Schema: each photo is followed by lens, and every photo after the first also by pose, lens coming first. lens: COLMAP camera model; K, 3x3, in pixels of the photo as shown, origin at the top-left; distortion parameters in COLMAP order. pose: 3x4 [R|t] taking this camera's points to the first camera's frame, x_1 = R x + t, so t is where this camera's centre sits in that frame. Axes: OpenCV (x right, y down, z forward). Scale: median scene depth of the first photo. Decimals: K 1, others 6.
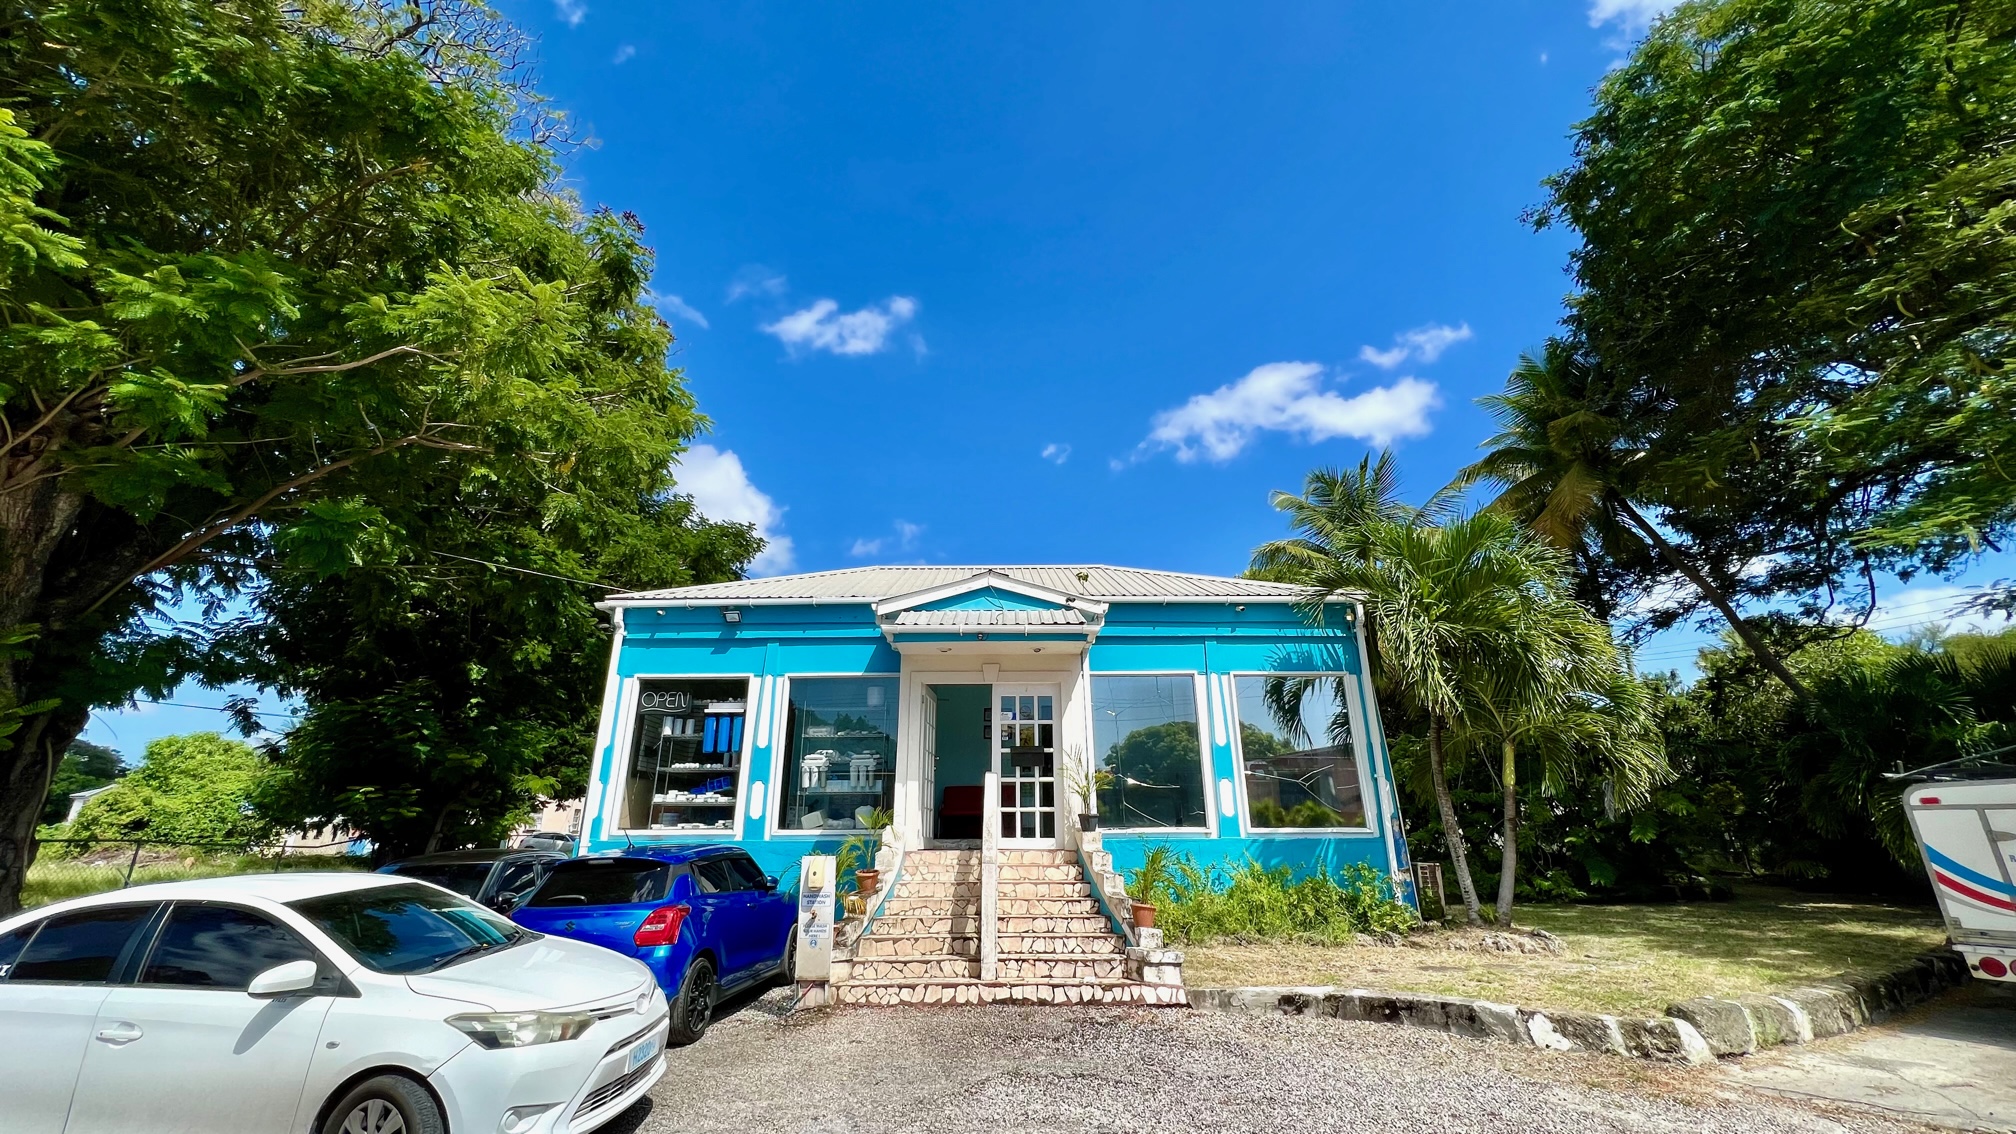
lens RADIAL K [[809.5, 0, 1004.2], [0, 809.5, 529.6], [0, 0, 1]] dist [-0.001413, 0.000928]
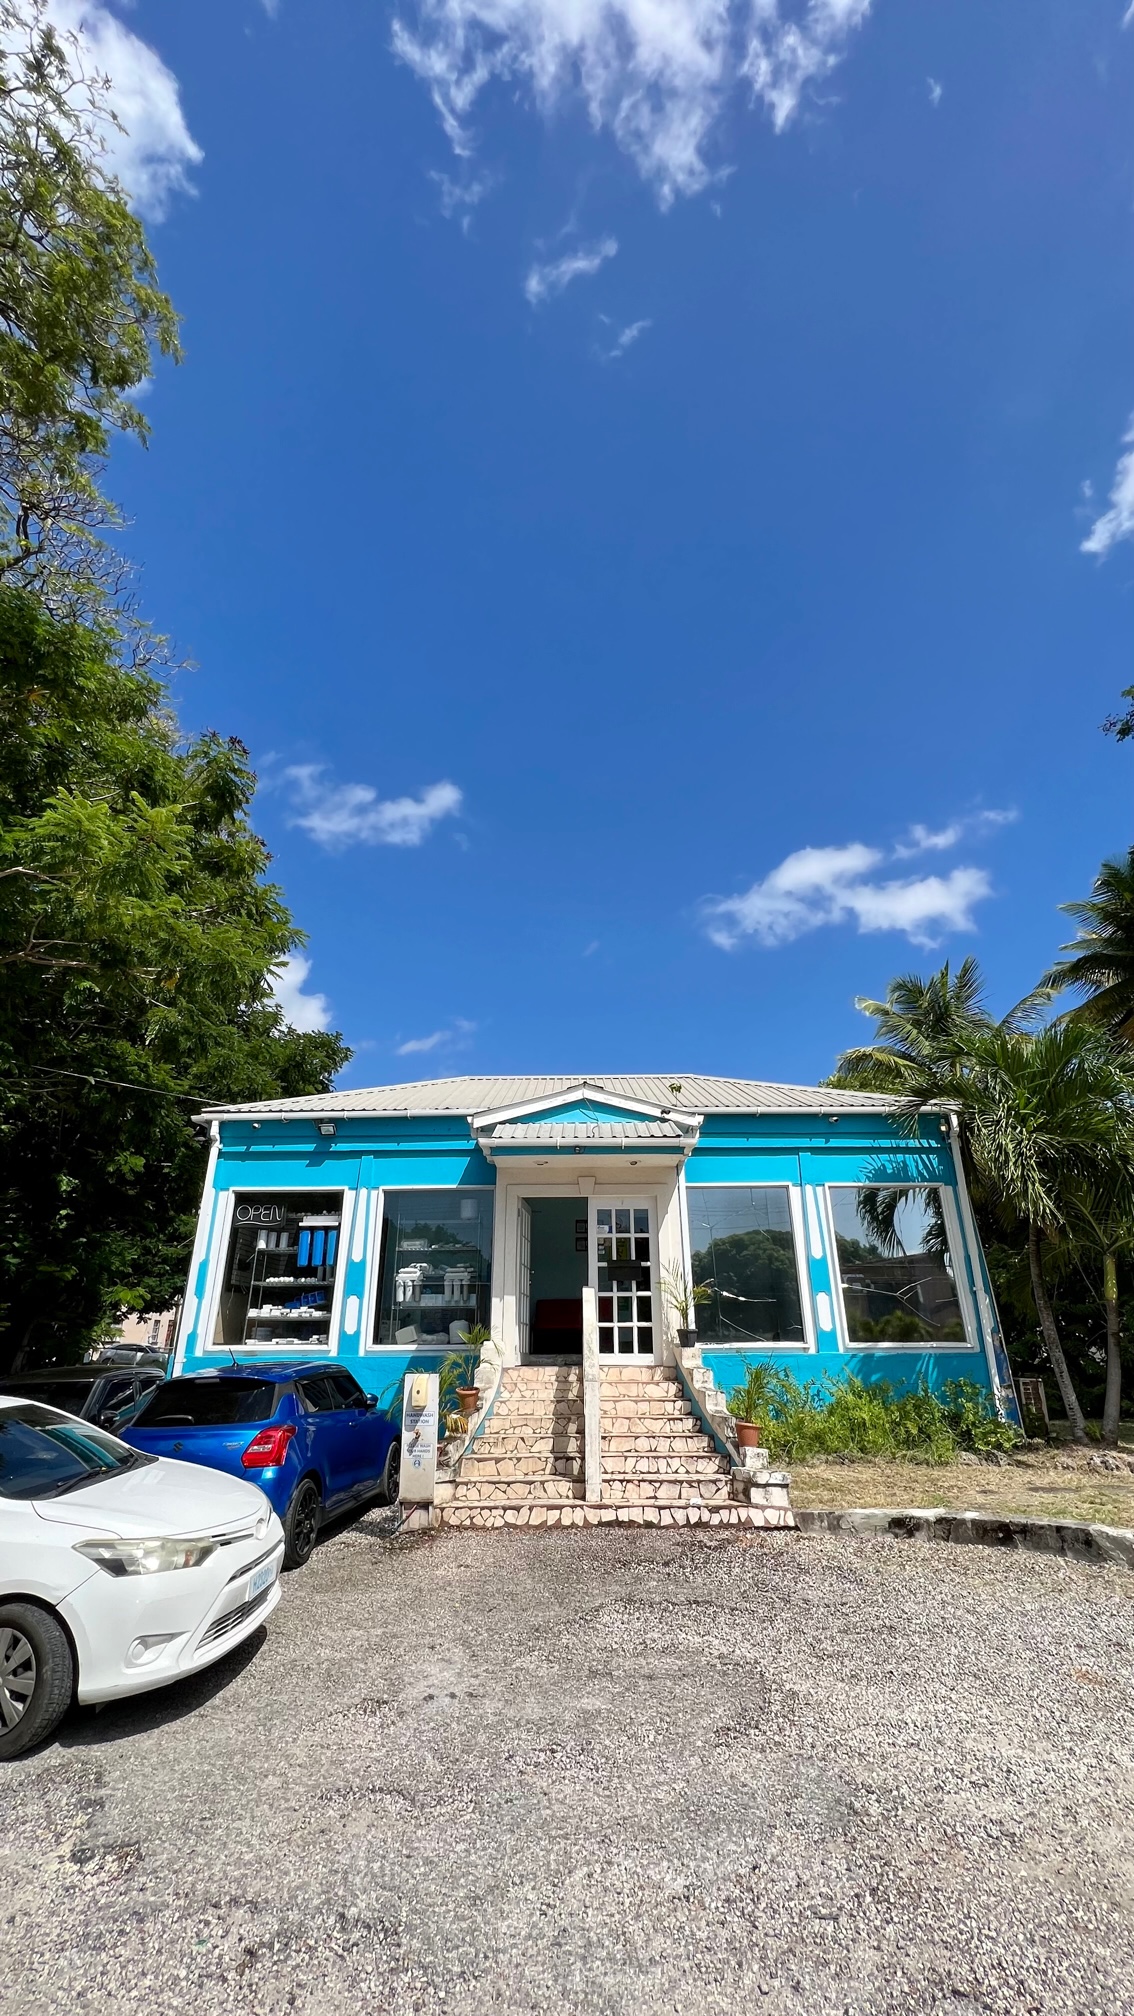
lens RADIAL K [[809.5, 0, 574.9], [0, 809.5, 1002.0], [0, 0, 1]] dist [-0.001413, 0.000928]
pose [[0.999948, -0.004681, -0.009030, -0.021680], [0.004315, 0.999187, -0.040090, -0.009998], [0.009210, 0.040049, 0.999155, -0.009270]]
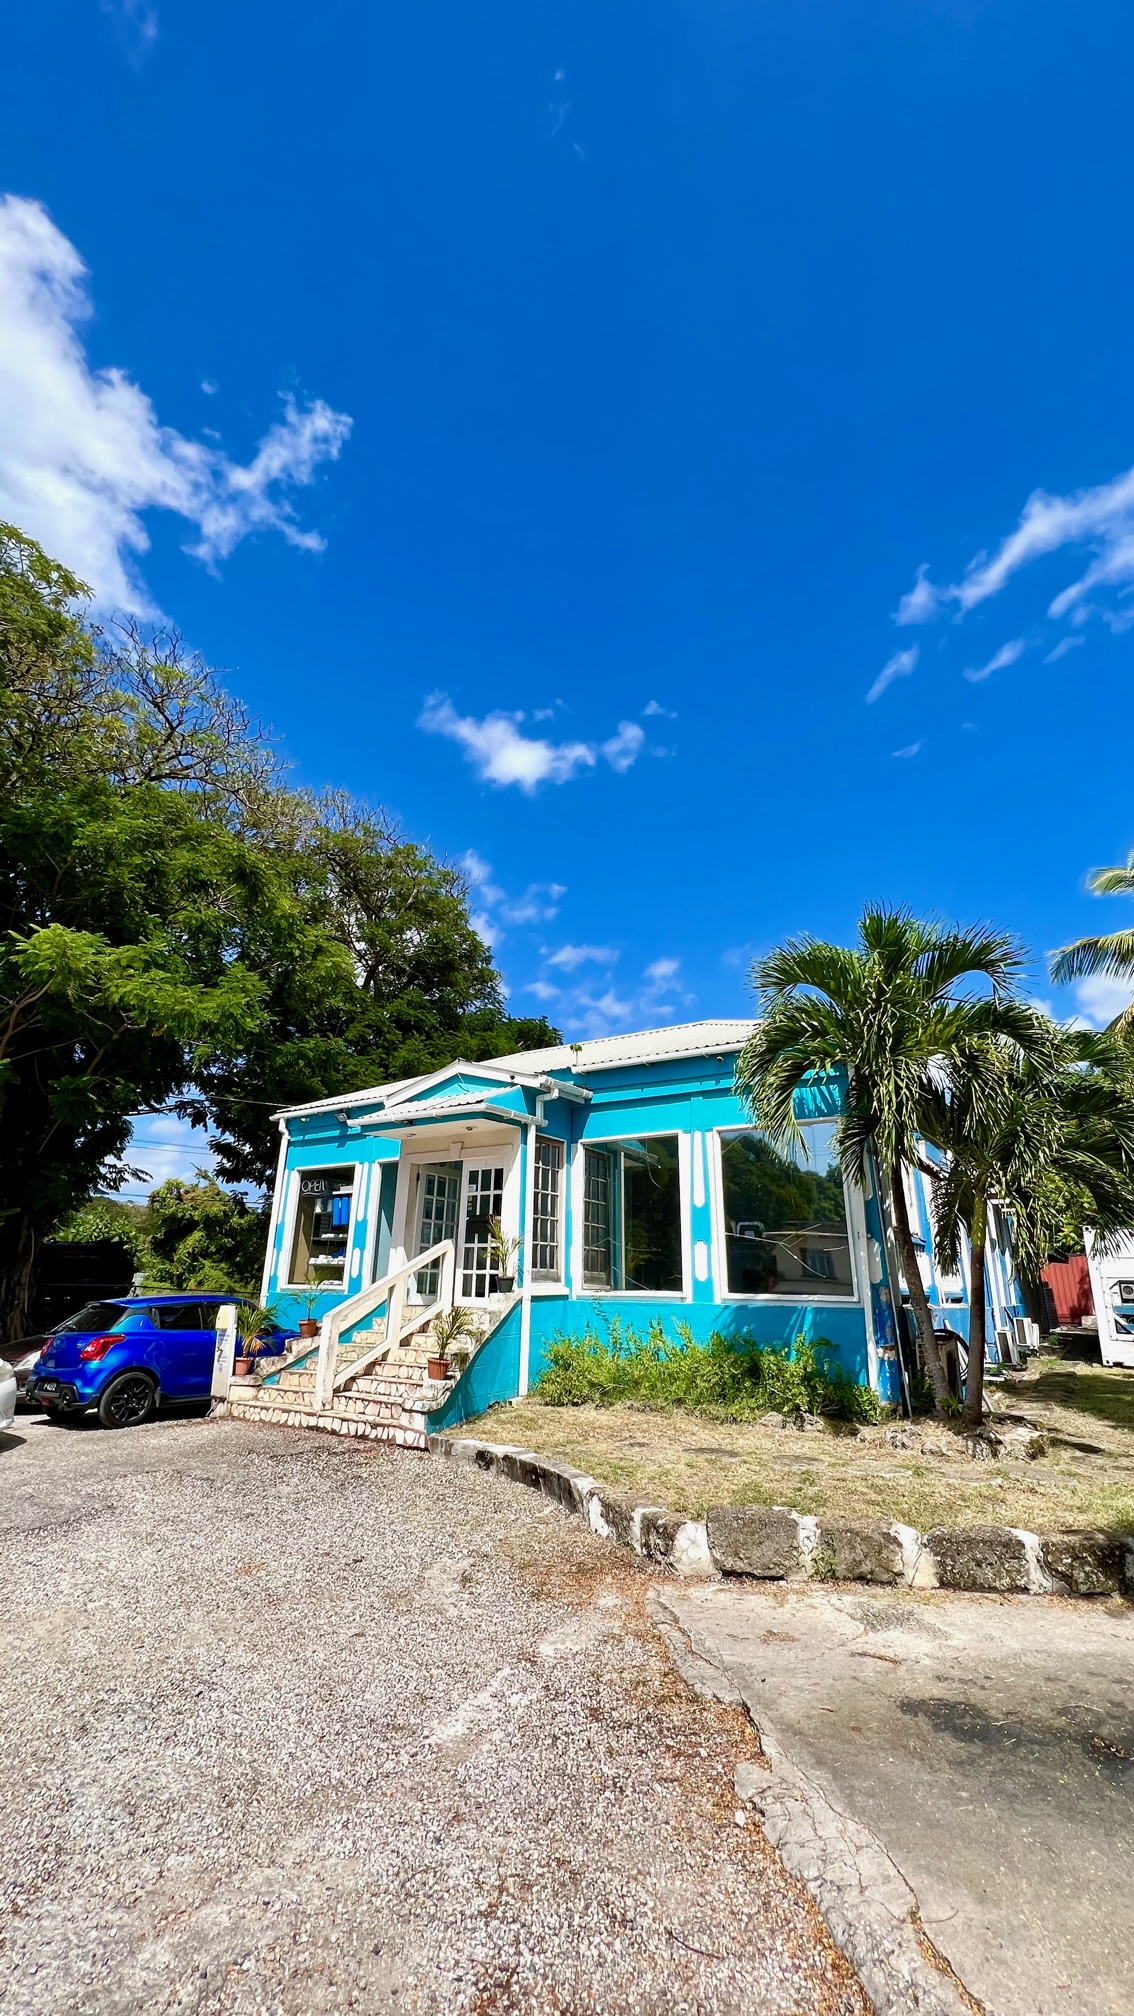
lens RADIAL K [[809.5, 0, 569.3], [0, 809.5, 997.7], [0, 0, 1]] dist [-0.001413, 0.000928]
pose [[0.834881, -0.169344, -0.523733, 0.756953], [0.174842, 0.983808, -0.039390, 0.040274], [0.521923, -0.058685, 0.850971, 0.138297]]
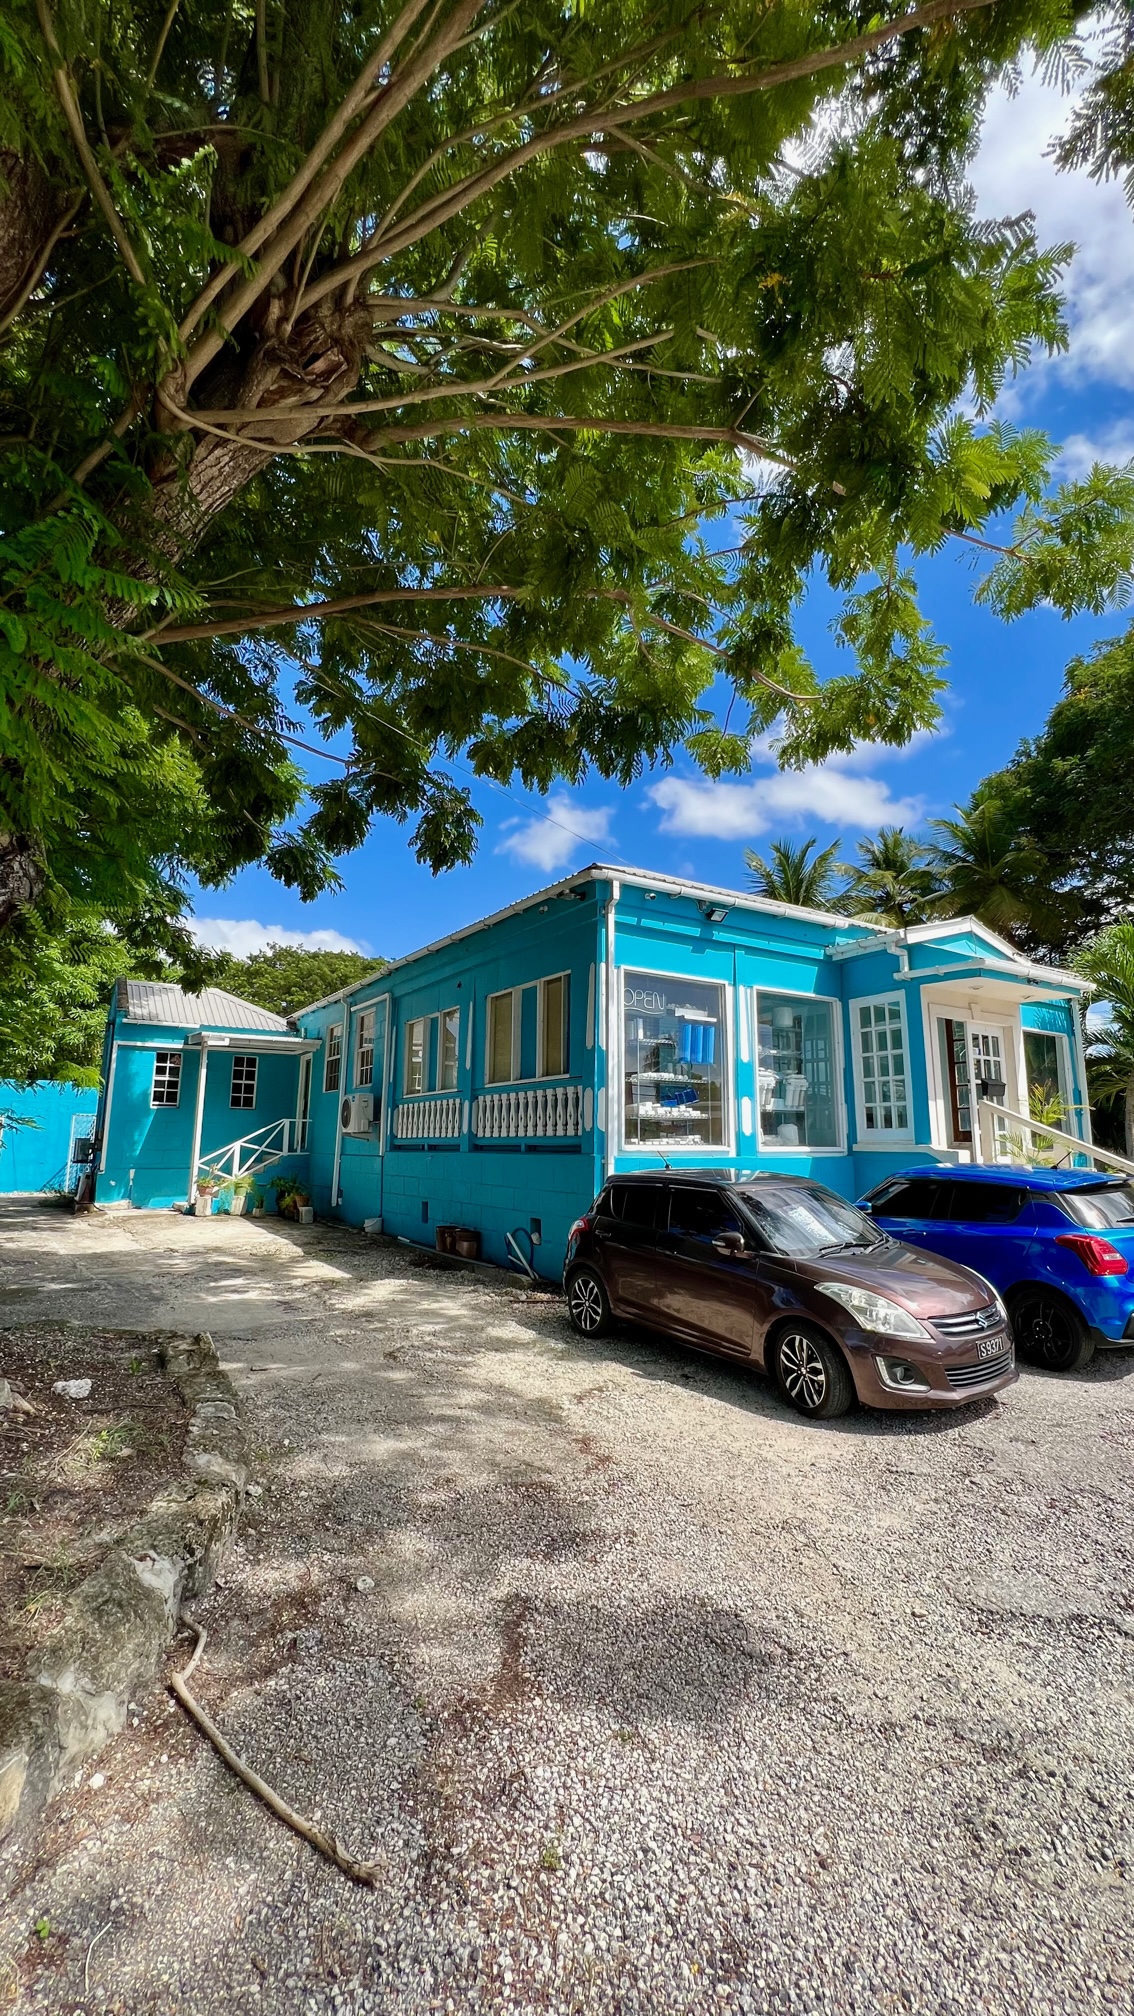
lens RADIAL K [[809.5, 0, 566.1], [0, 809.5, 1006.9], [0, 0, 1]] dist [-0.001413, 0.000928]
pose [[0.837108, 0.101304, 0.537575, -1.083040], [-0.200307, 0.971217, 0.128894, 0.144235], [-0.509045, -0.215578, 0.833306, 0.384188]]
